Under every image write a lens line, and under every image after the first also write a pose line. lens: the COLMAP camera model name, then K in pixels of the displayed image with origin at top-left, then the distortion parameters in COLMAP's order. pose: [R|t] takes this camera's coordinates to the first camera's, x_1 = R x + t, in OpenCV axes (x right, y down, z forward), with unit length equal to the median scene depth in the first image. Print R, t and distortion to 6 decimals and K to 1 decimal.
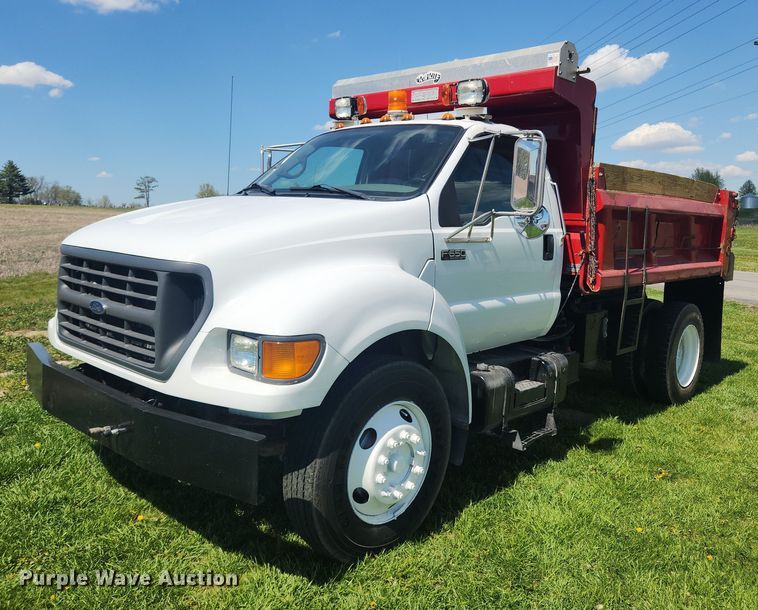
lens RADIAL K [[644.5, 0, 417.8], [0, 644.5, 303.9], [0, 0, 1]] dist [0.002601, 0.002350]
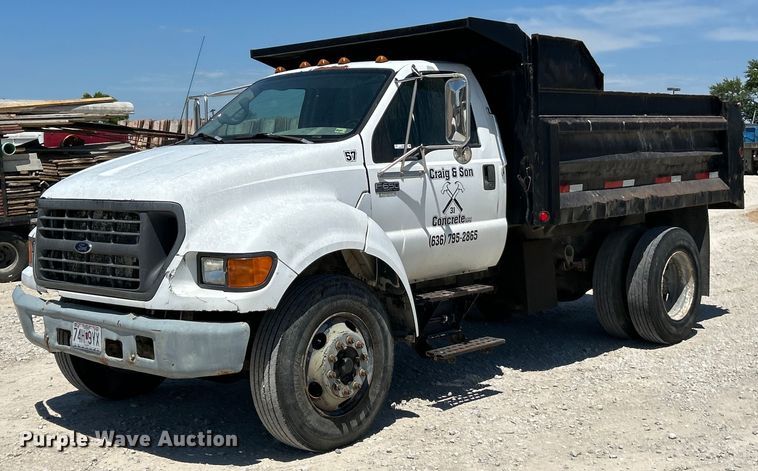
lens RADIAL K [[992.8, 0, 379.0], [0, 992.8, 235.5], [0, 0, 1]] dist [0.023508, 0.021612]
pose [[0.997624, -0.057830, -0.037446, 0.102537], [0.055720, 0.996924, -0.055117, 0.103104], [0.040519, 0.052899, 0.997777, -0.724115]]
